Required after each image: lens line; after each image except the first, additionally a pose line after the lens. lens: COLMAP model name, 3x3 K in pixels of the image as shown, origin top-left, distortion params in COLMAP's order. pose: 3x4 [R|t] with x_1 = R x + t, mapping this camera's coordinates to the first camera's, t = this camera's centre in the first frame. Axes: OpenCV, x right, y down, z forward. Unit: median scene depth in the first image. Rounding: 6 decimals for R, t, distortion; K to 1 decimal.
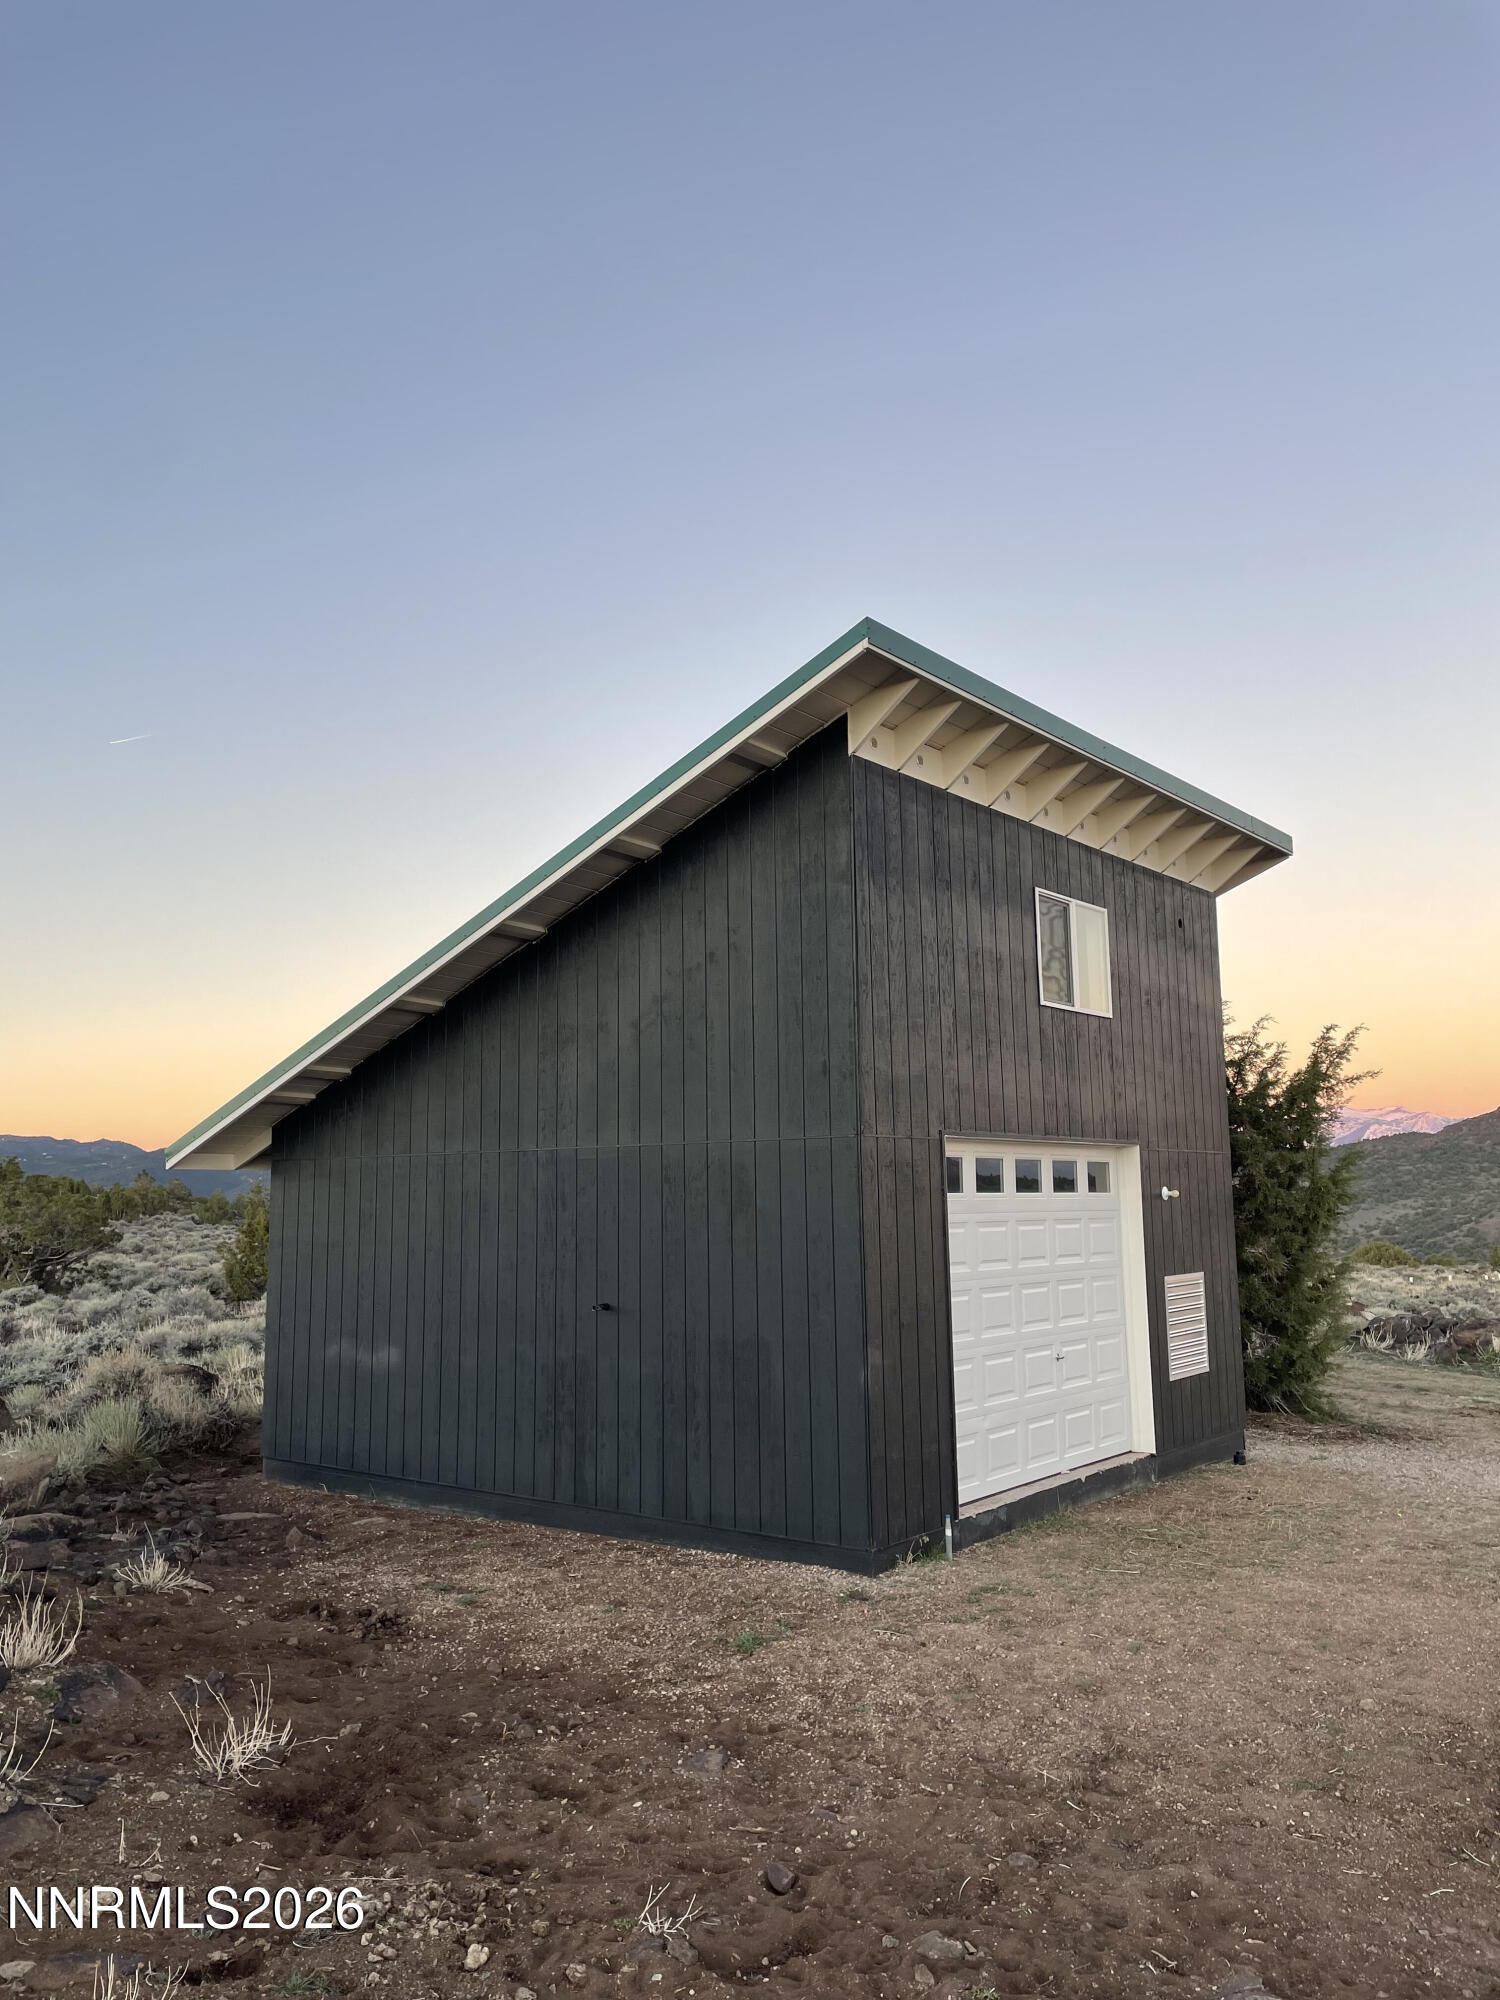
lens RADIAL K [[1559.2, 0, 750.0], [0, 1559.2, 1000.0], [0, 0, 1]] dist [0.143545, -0.215733]
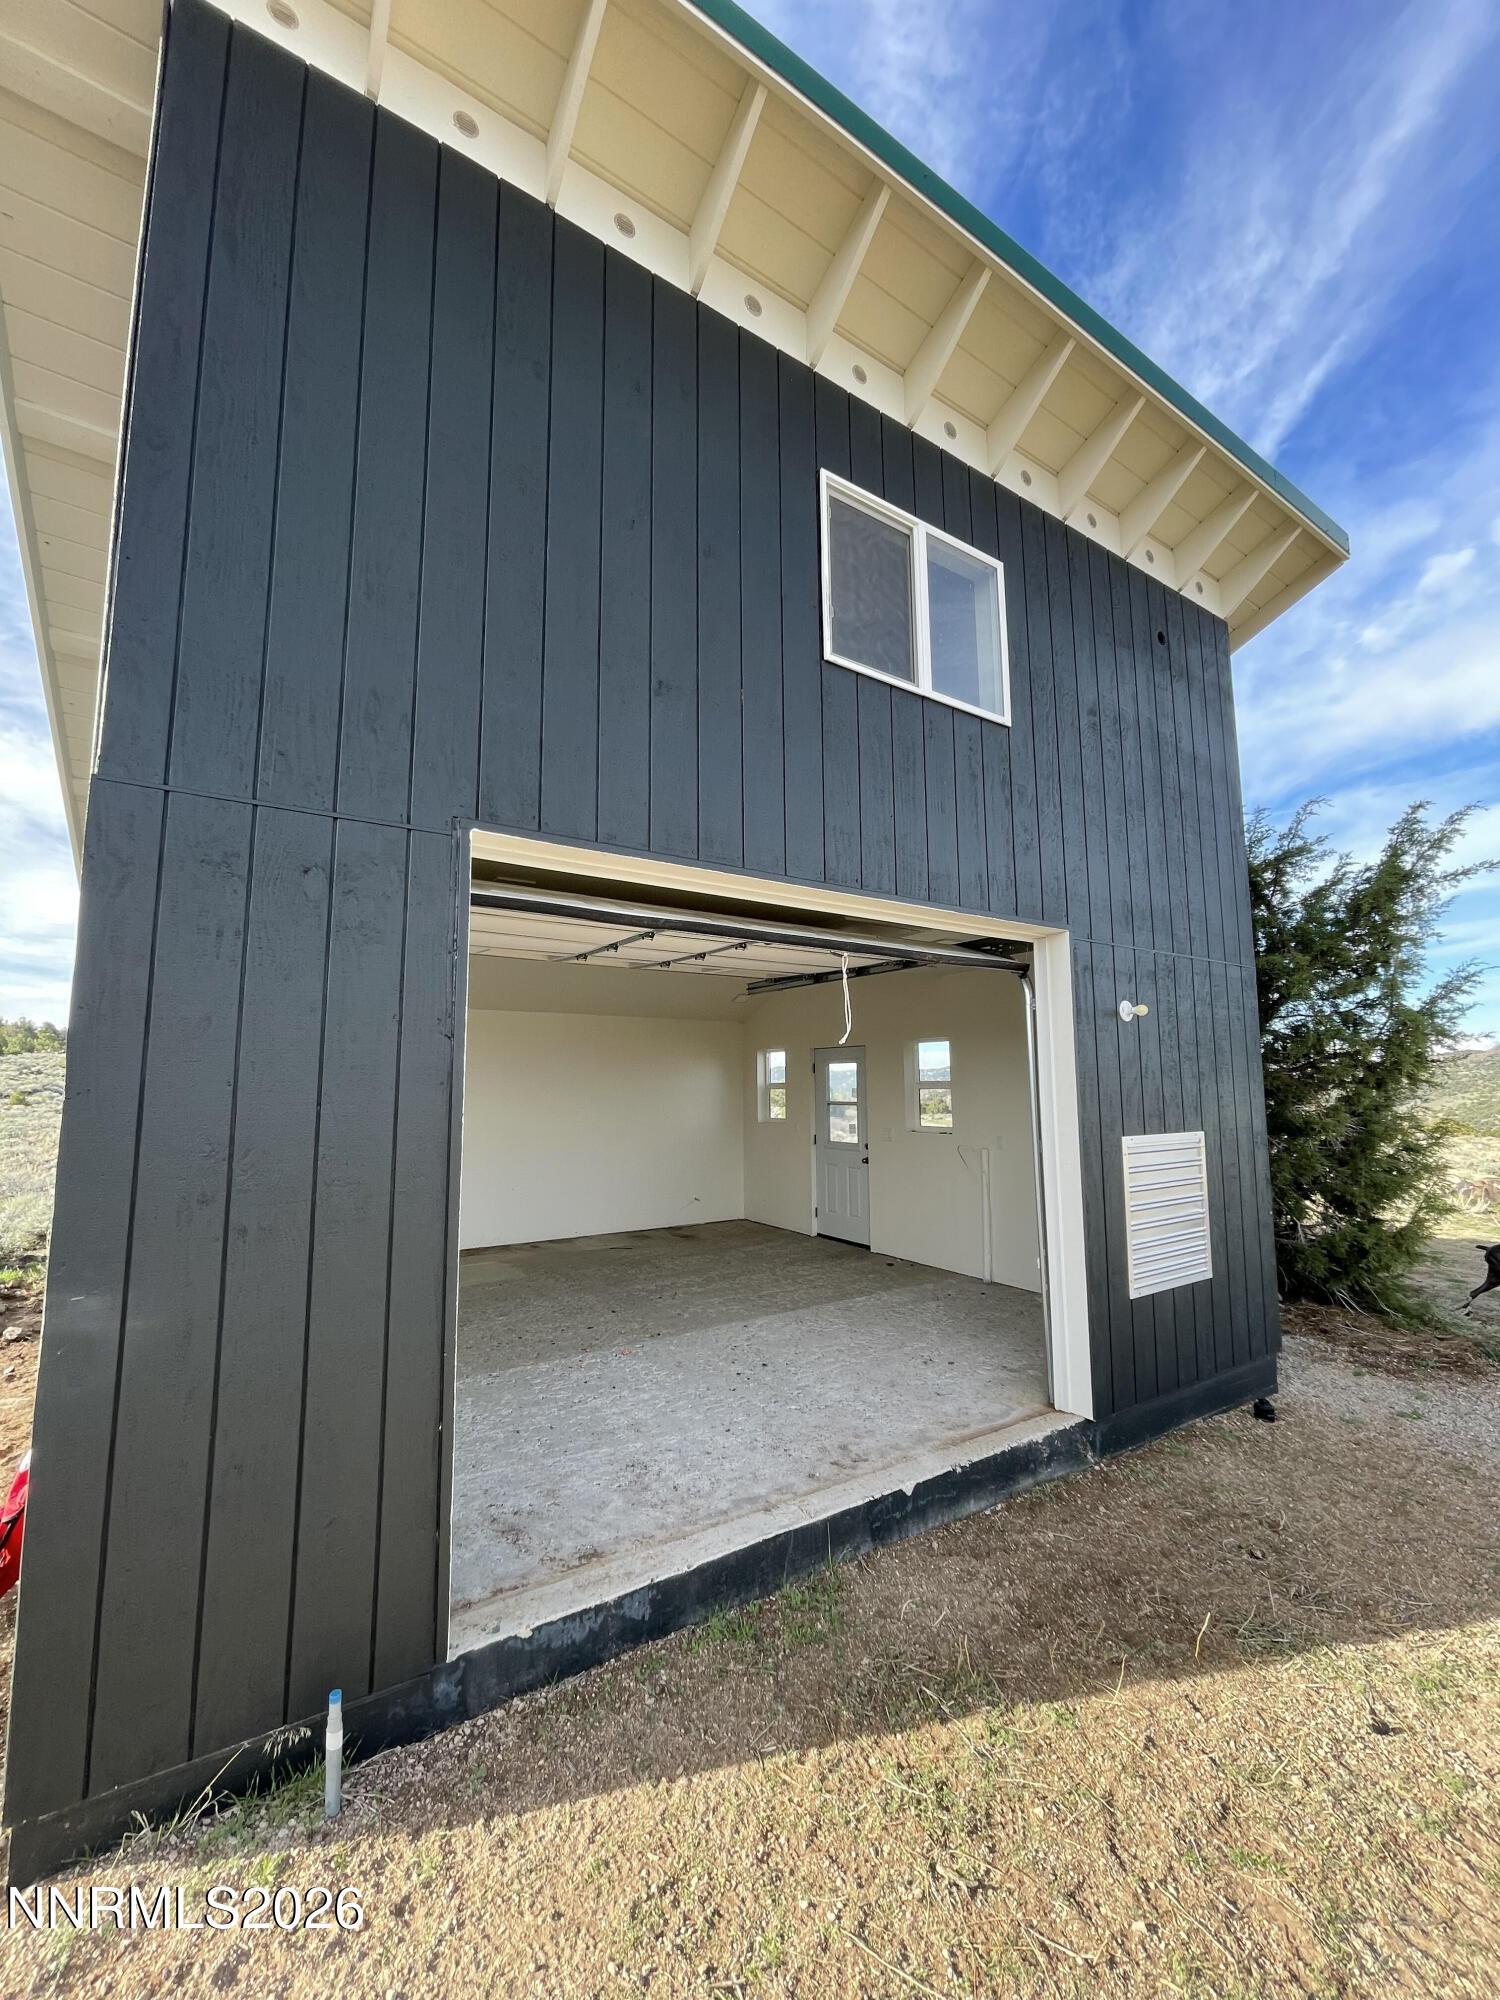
lens RADIAL K [[812.7, 0, 727.0], [0, 812.7, 1005.9], [0, 0, 1]] dist [-0.000684, 0.000028]
pose [[0.941513, -0.026116, -0.335963, 0.216230], [0.033444, 0.999312, 0.016044, 0.107117], [0.335312, -0.026342, 0.941739, 0.612220]]
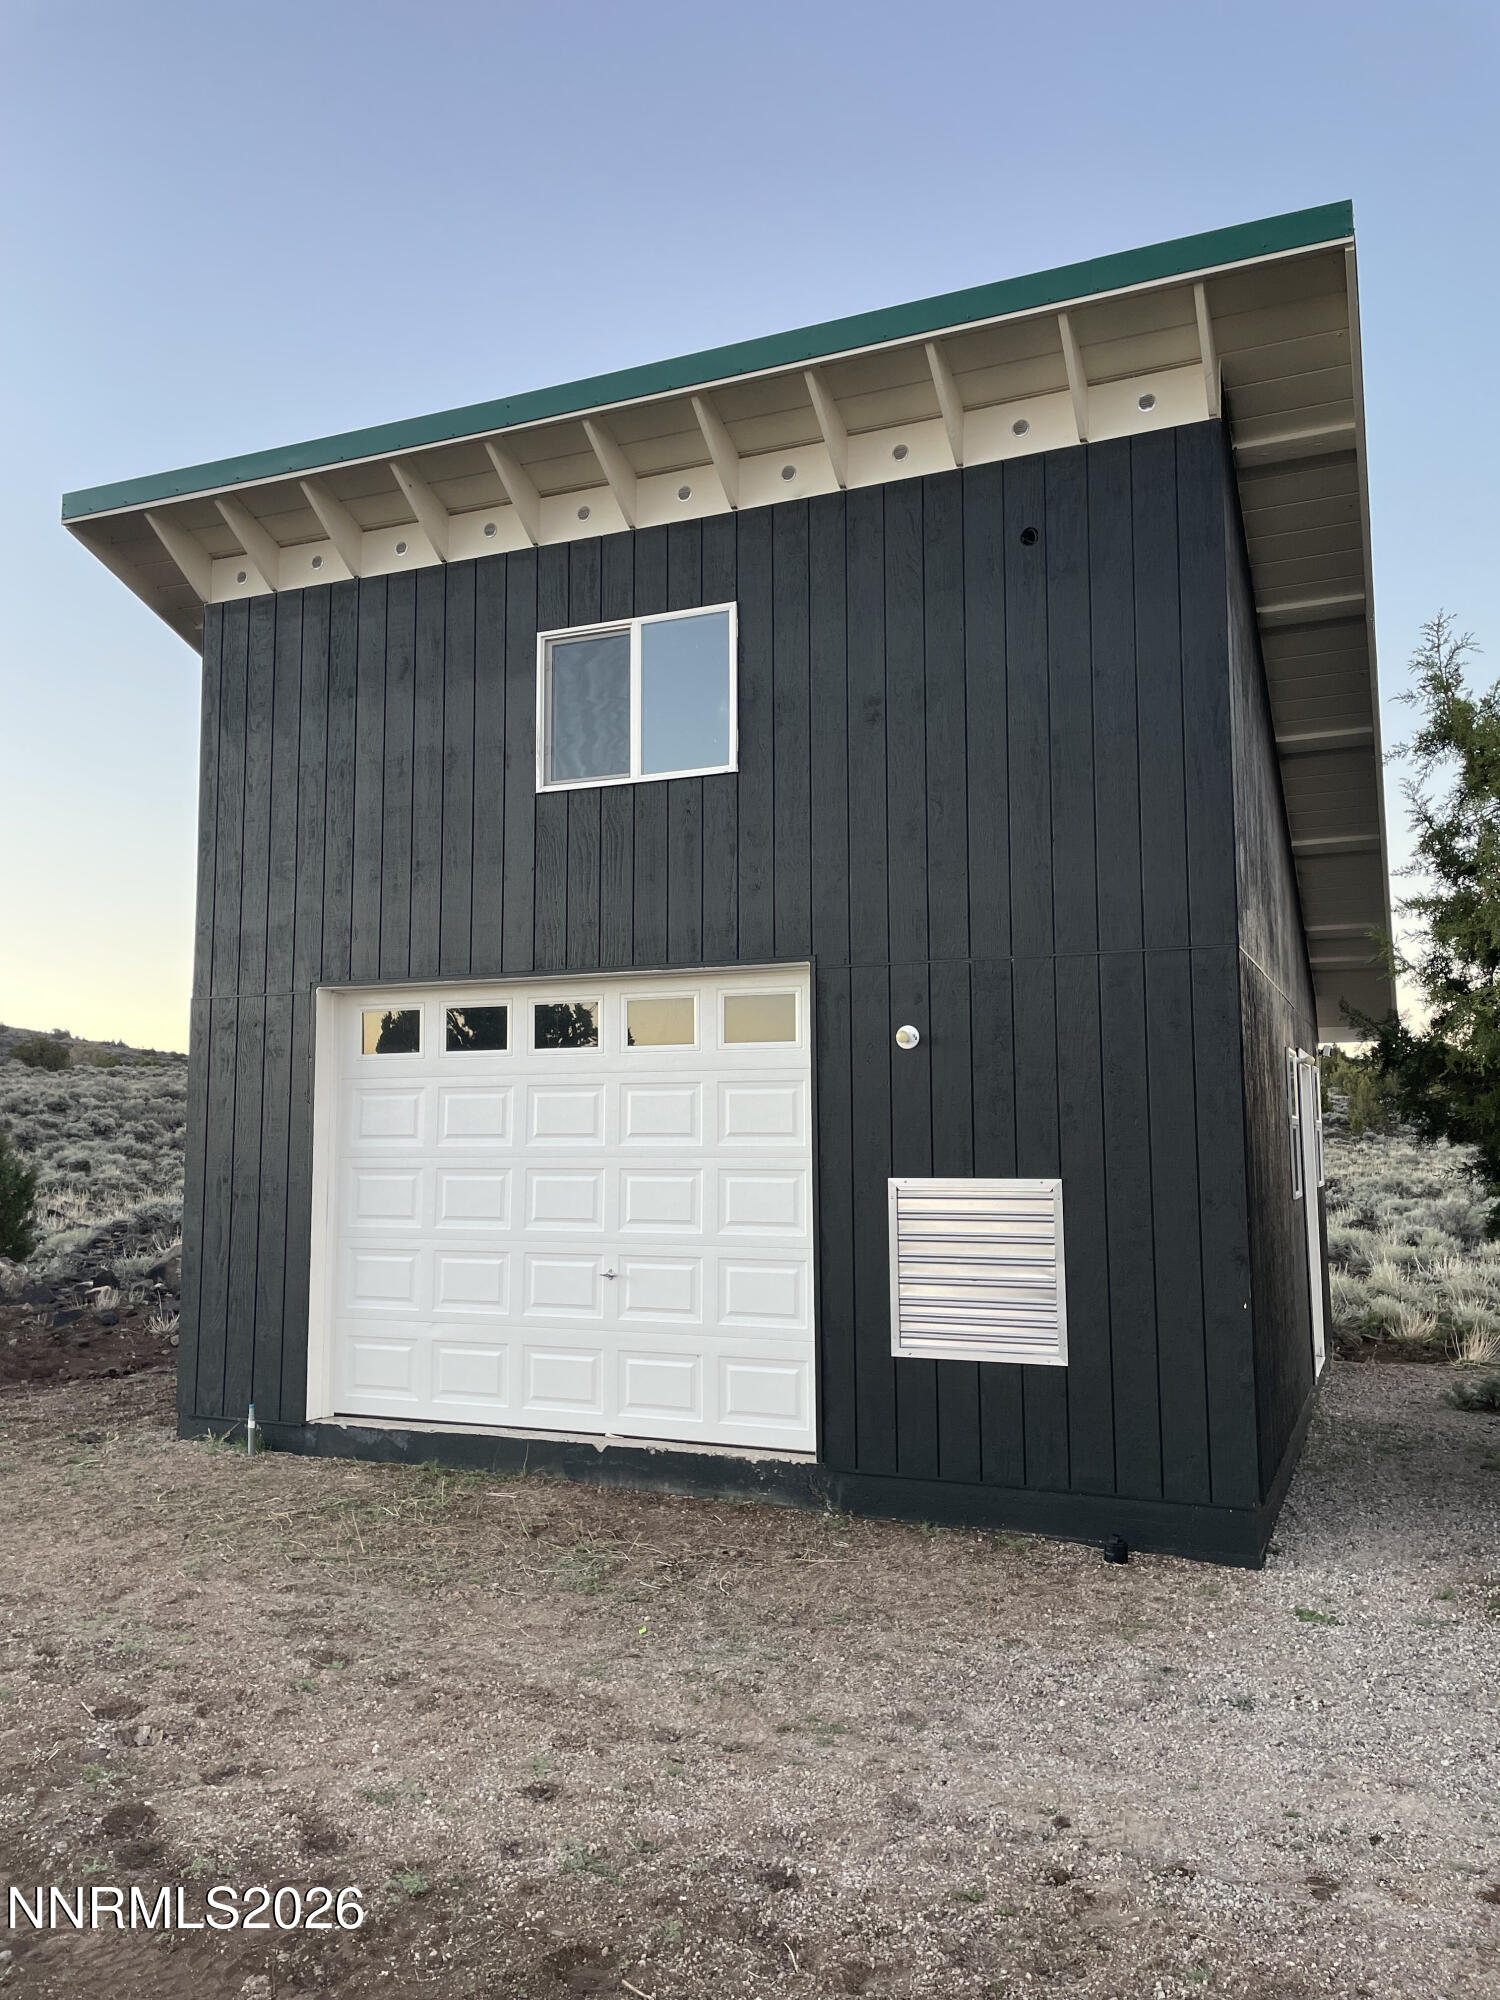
lens RADIAL K [[1559.2, 0, 750.0], [0, 1559.2, 1000.0], [0, 0, 1]] dist [0.143545, -0.215733]
pose [[0.222634, -0.074575, -0.972046, 0.792811], [0.122253, 0.991335, -0.048054, 0.126838], [0.967206, -0.108137, 0.229822, 0.795871]]
